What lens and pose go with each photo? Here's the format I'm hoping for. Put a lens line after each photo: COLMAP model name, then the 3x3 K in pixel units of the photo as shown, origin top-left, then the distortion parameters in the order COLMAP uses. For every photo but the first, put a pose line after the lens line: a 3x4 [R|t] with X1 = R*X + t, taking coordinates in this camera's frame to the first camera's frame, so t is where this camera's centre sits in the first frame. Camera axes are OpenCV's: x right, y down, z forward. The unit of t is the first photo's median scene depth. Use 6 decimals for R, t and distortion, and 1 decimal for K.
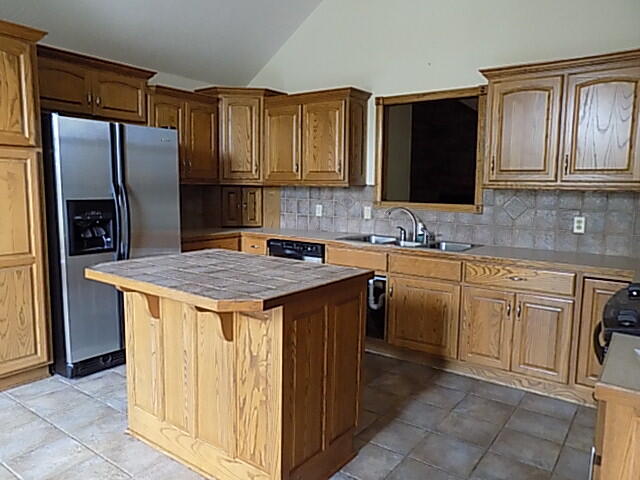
lens RADIAL K [[472.6, 0, 321.1], [0, 472.6, 242.0], [0, 0, 1]] dist [-0.016040, 0.022295]
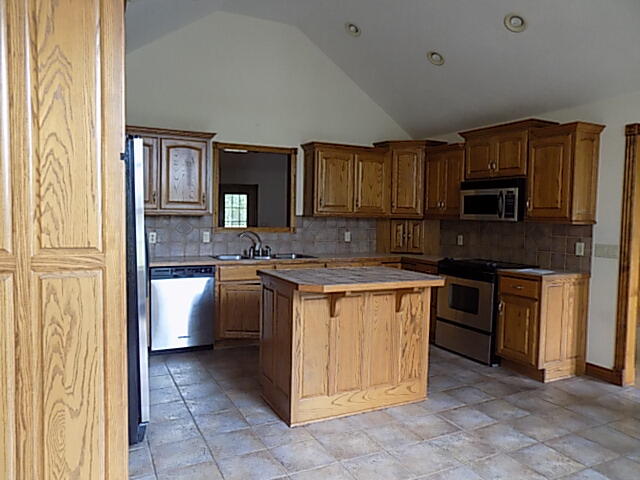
lens RADIAL K [[472.6, 0, 321.2], [0, 472.6, 239.2], [0, 0, 1]] dist [-0.016040, 0.022295]
pose [[0.466814, -0.054890, 0.882651, -0.983302], [0.096950, 0.995233, 0.010617, -0.050733], [-0.879025, 0.080617, 0.469910, 0.236317]]
